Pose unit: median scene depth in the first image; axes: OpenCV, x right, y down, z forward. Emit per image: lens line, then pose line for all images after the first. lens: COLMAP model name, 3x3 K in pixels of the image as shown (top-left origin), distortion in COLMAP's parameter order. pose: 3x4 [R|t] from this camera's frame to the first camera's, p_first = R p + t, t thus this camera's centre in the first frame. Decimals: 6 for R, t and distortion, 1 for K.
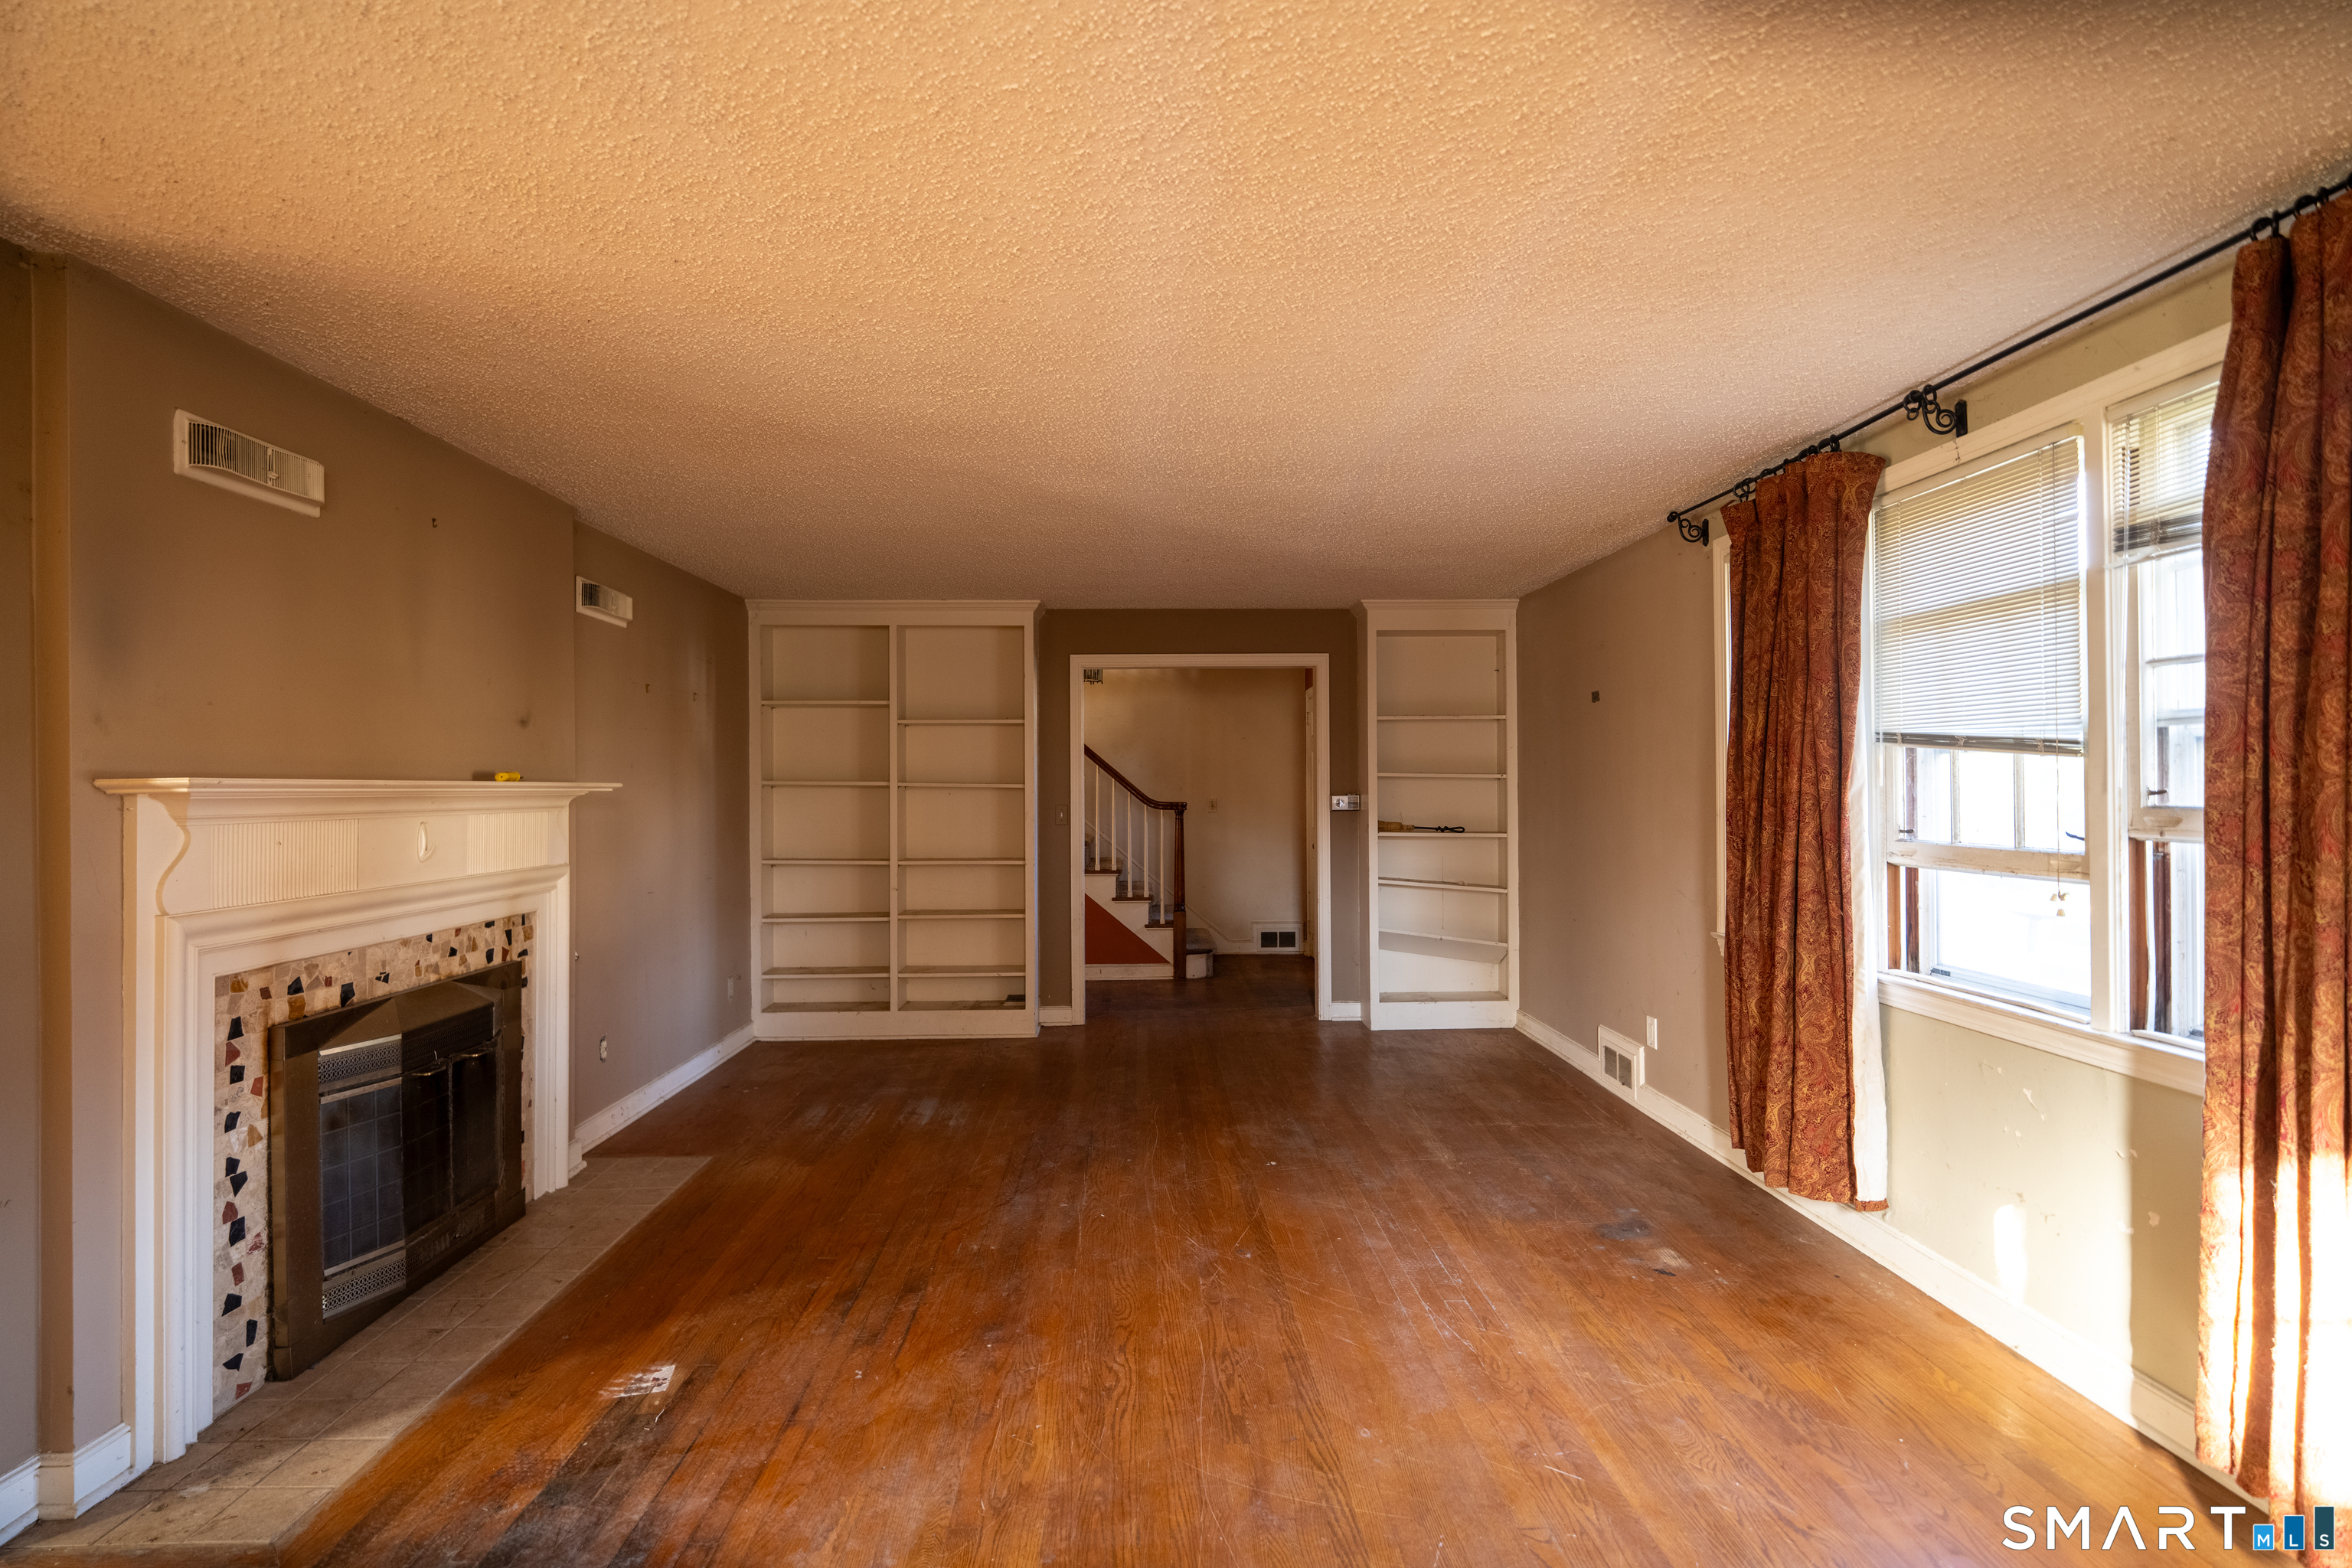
lens RADIAL K [[1089.5, 0, 1179.1], [0, 1089.5, 783.4], [0, 0, 1]] dist [-0.009153, 0.000567]
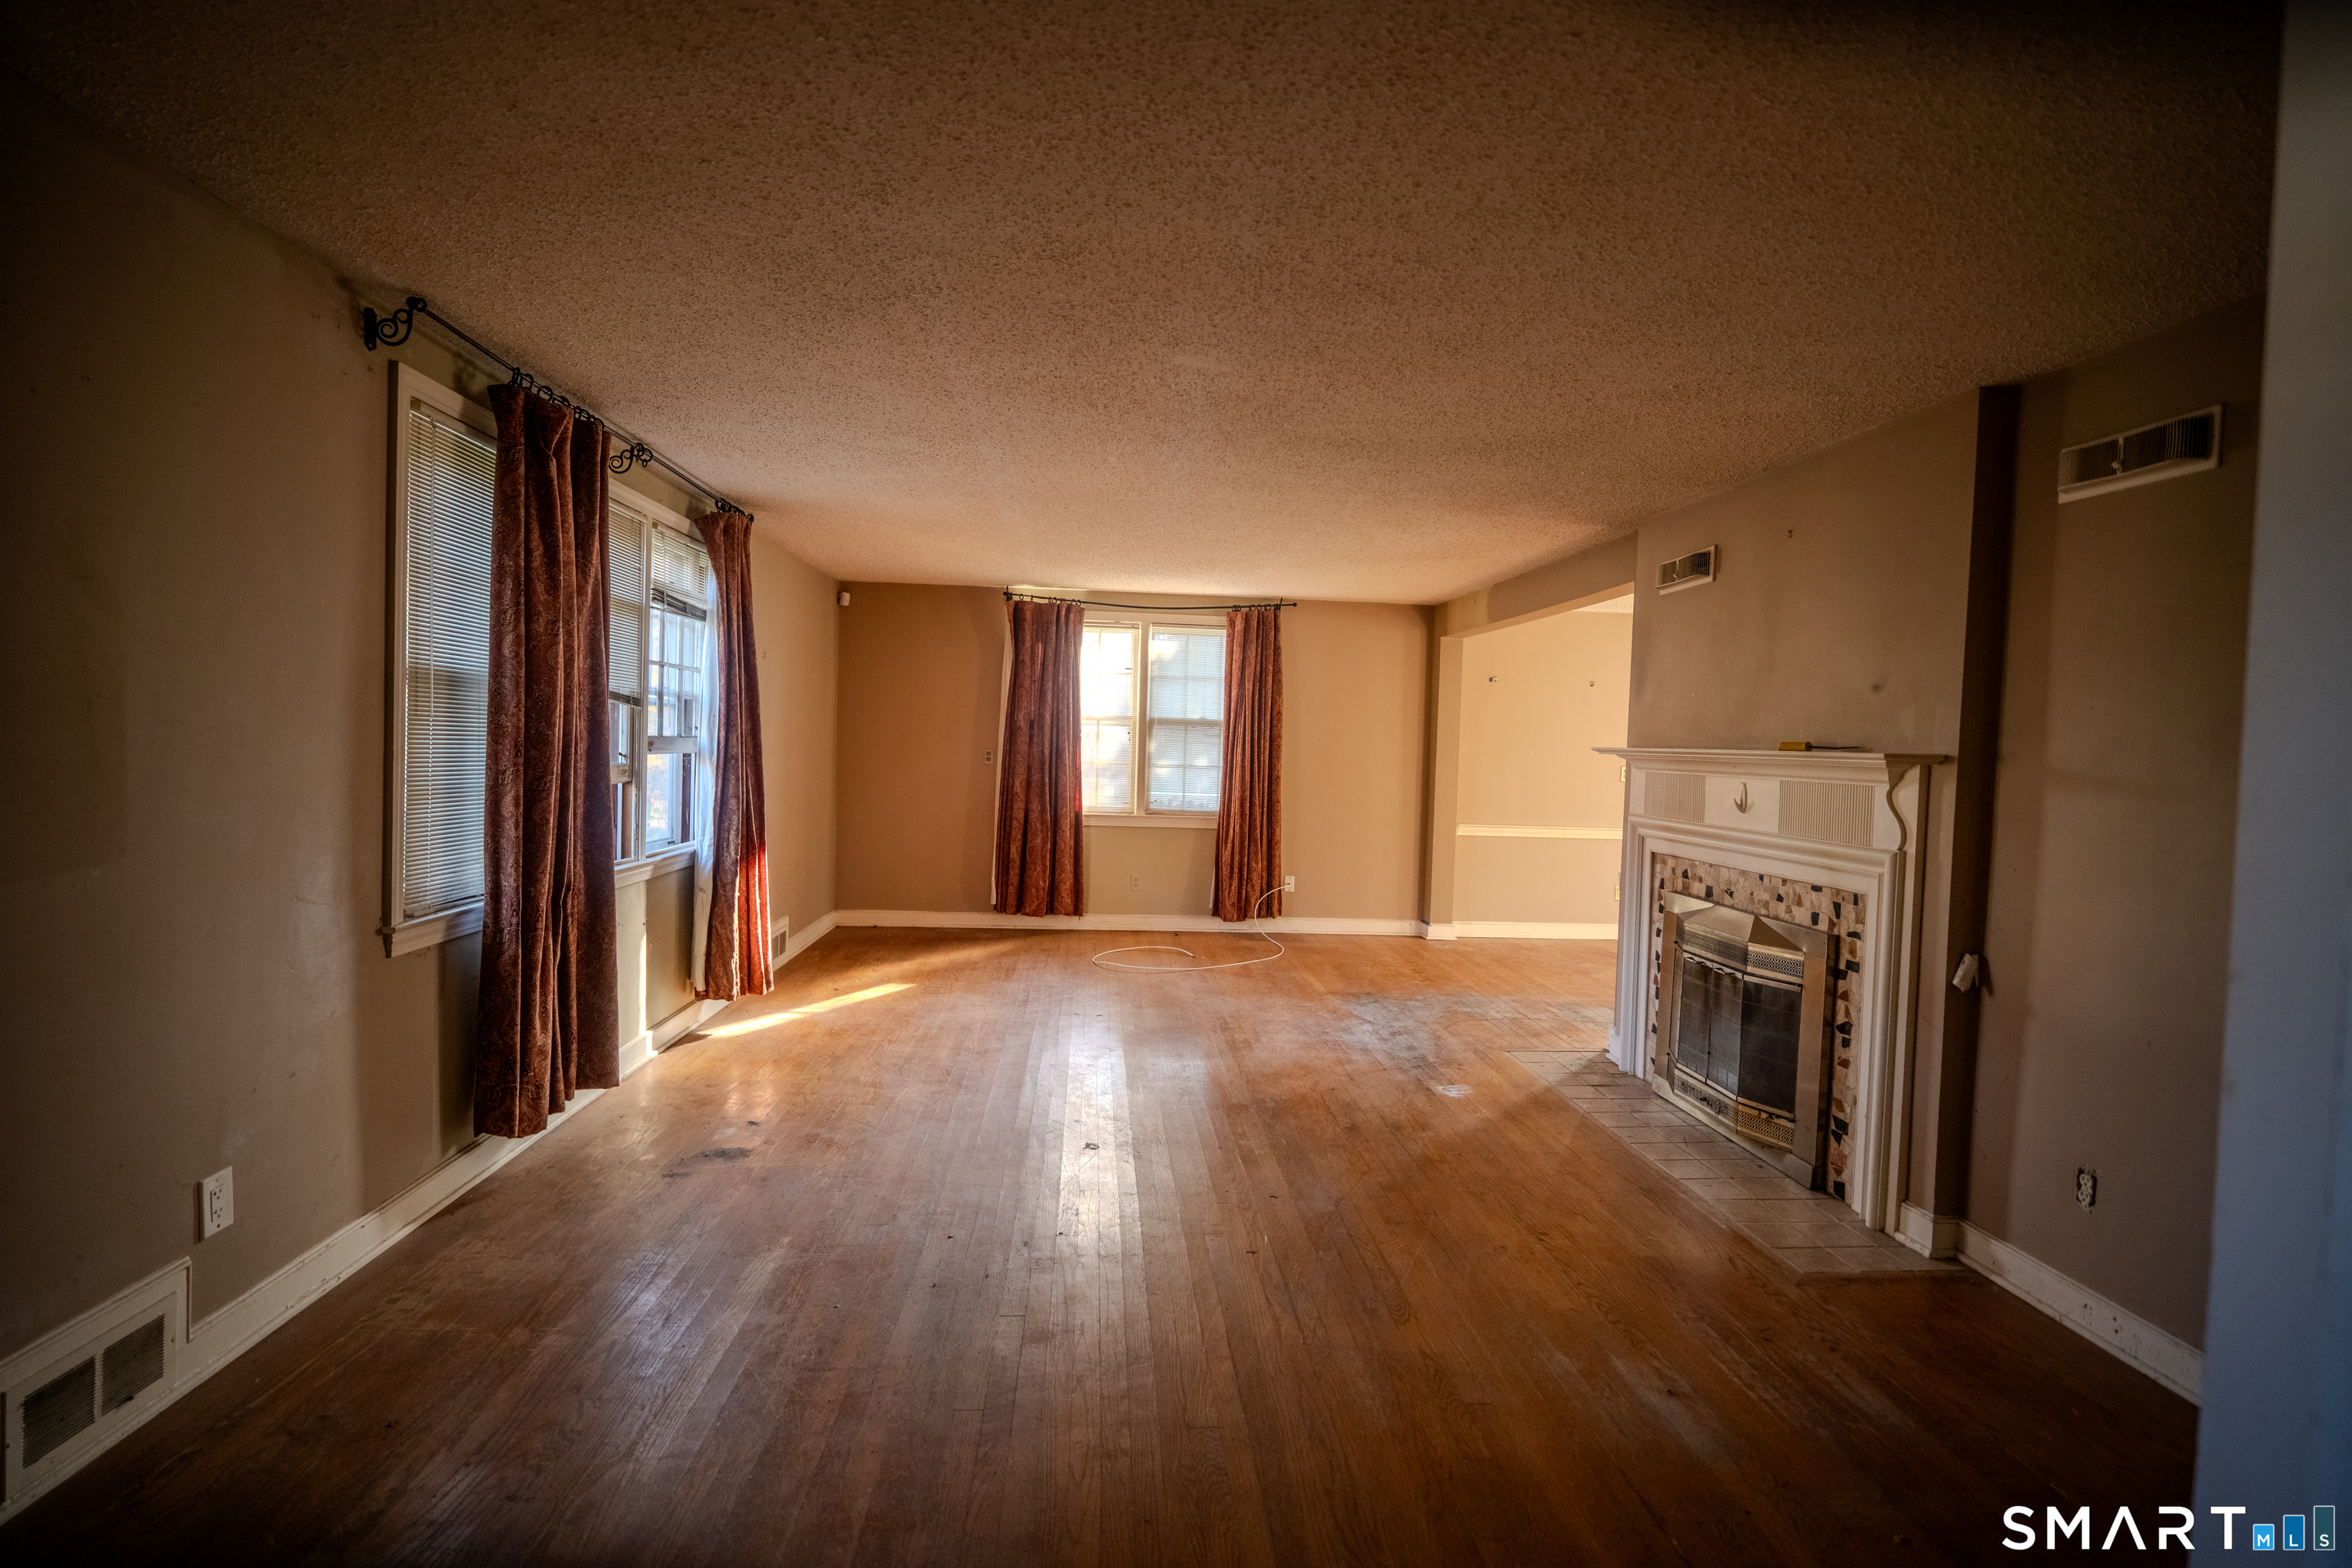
lens RADIAL K [[1089.5, 0, 1175.1], [0, 1089.5, 782.7], [0, 0, 1]] dist [-0.009153, 0.000567]
pose [[-0.999109, -0.025360, -0.033724, 0.025061], [-0.026524, 0.999052, 0.034532, 0.011802], [0.032816, 0.035396, -0.998834, 2.735673]]
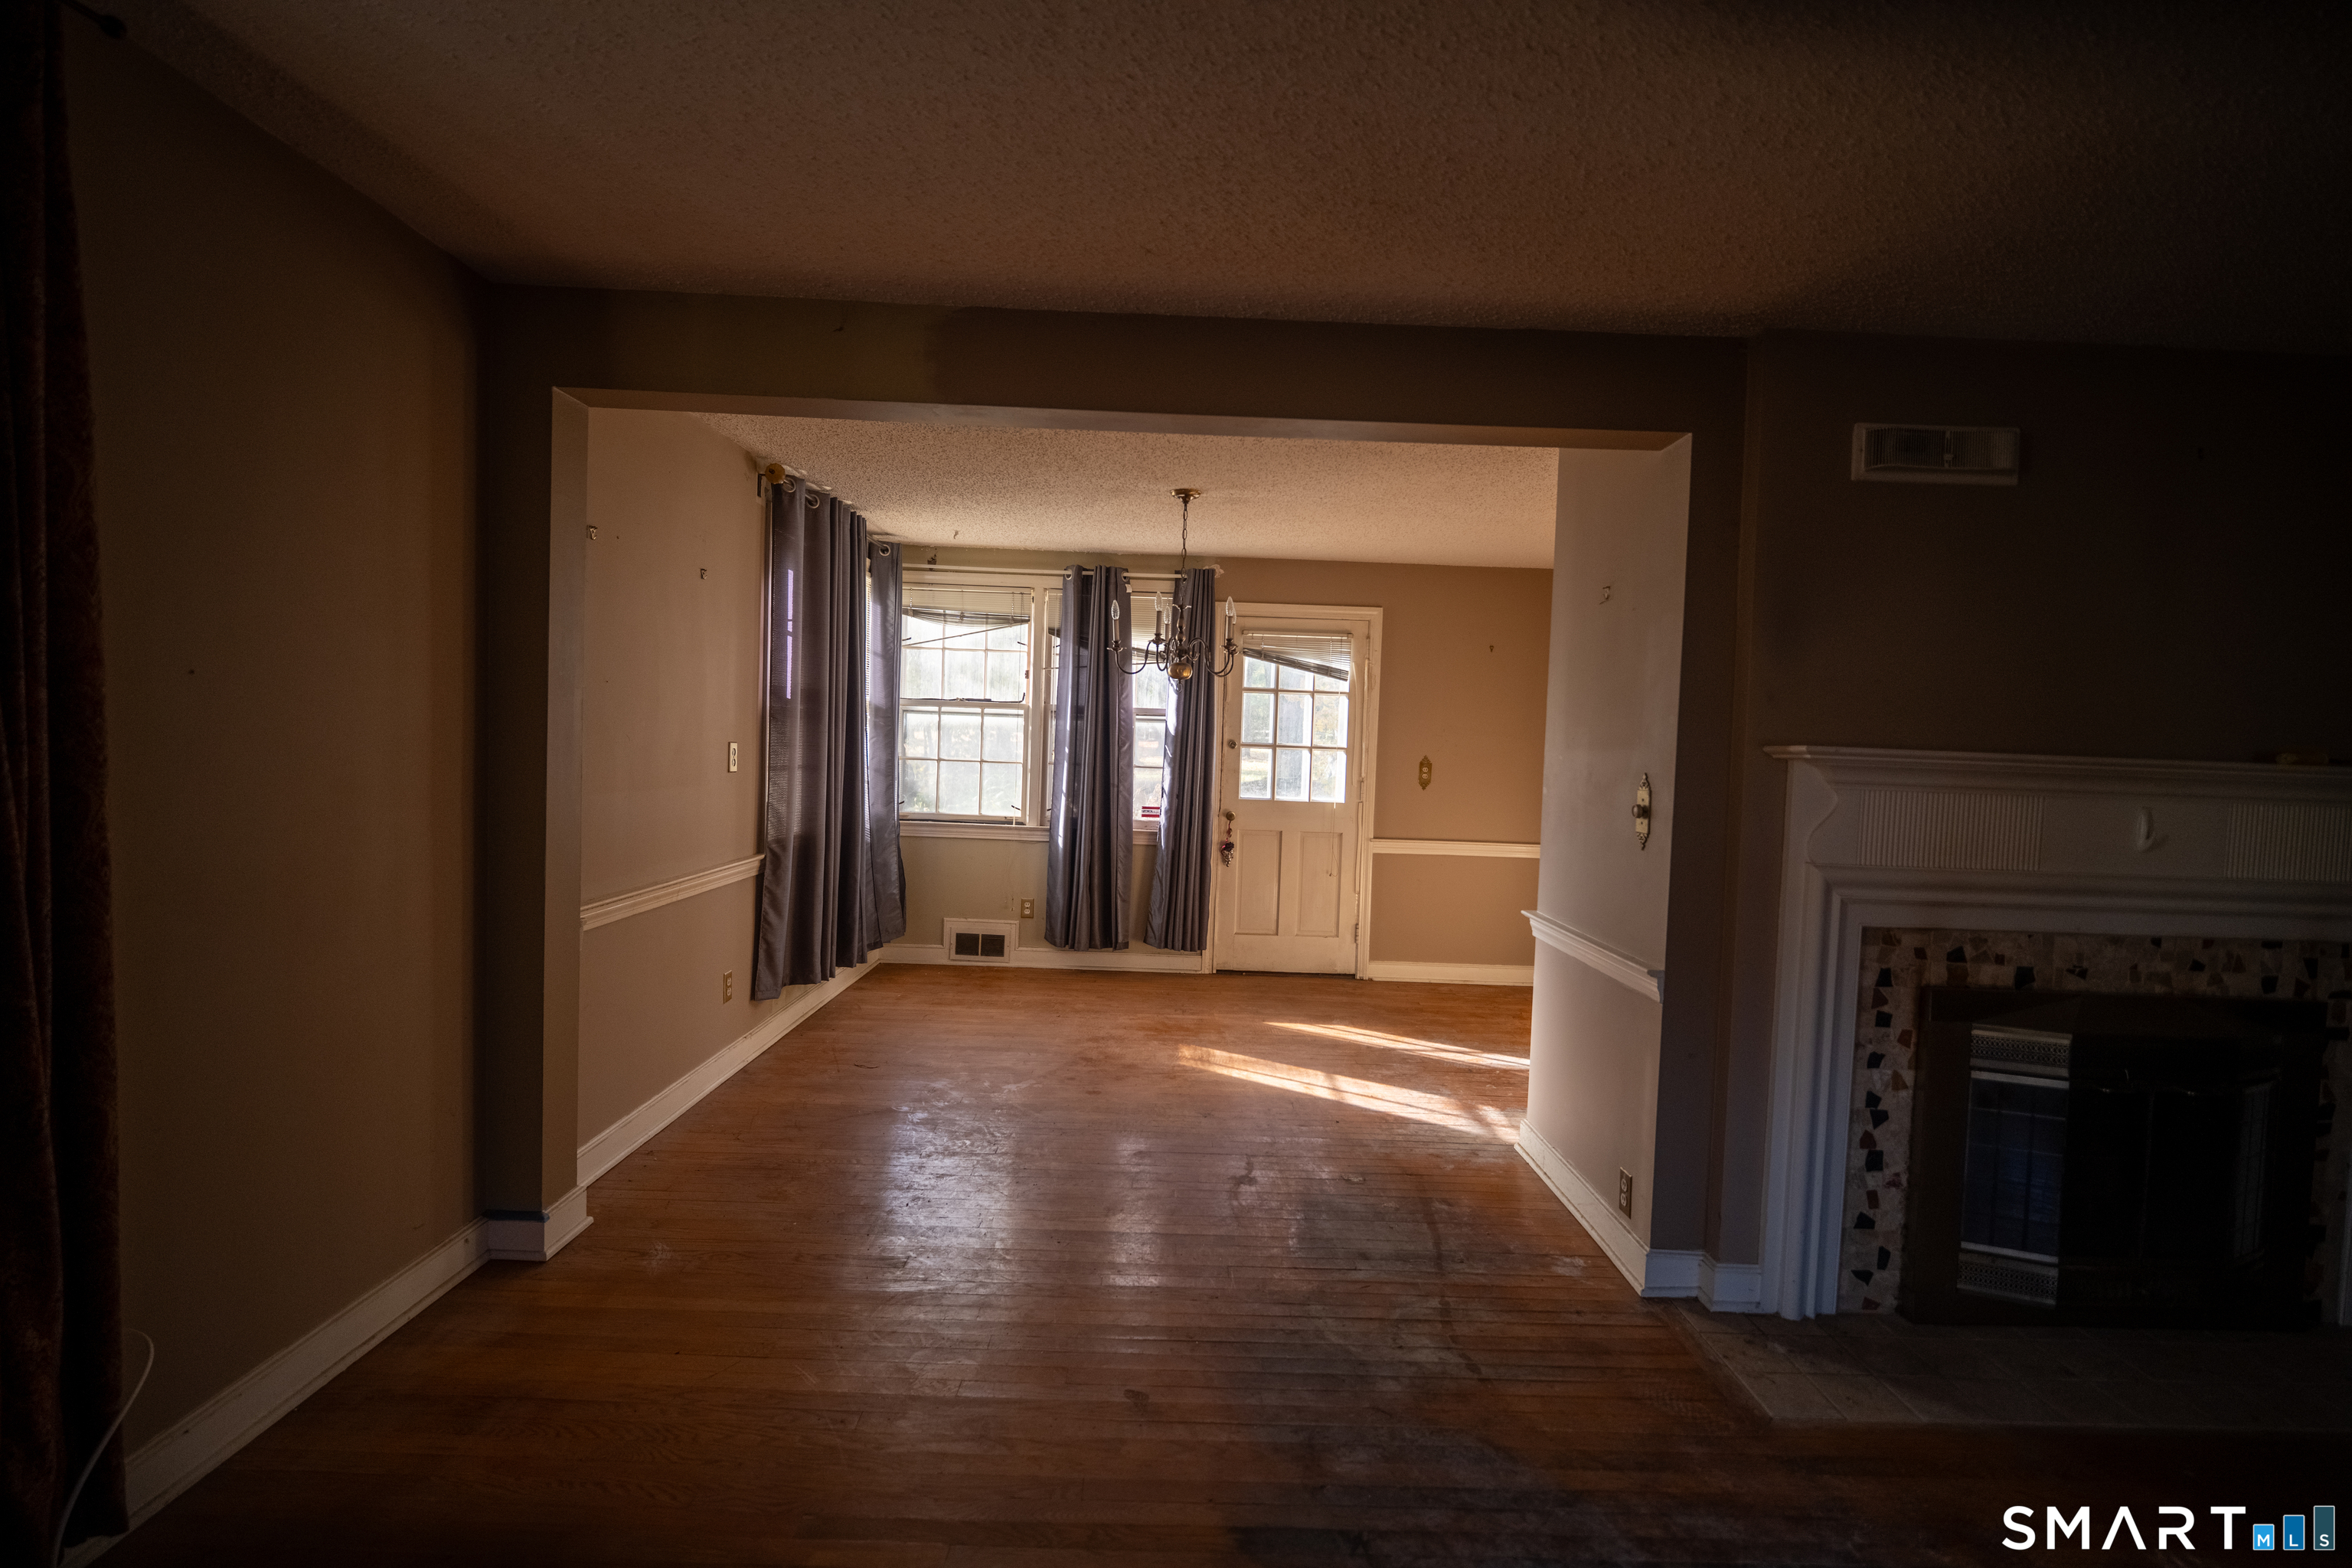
lens RADIAL K [[1089.5, 0, 1177.1], [0, 1089.5, 778.0], [0, 0, 1]] dist [-0.009153, 0.000567]
pose [[-0.030127, 0.042271, -0.998652, 0.228542], [-0.032677, 0.998530, 0.043252, 0.000848], [0.999012, 0.033936, -0.028701, 0.300940]]
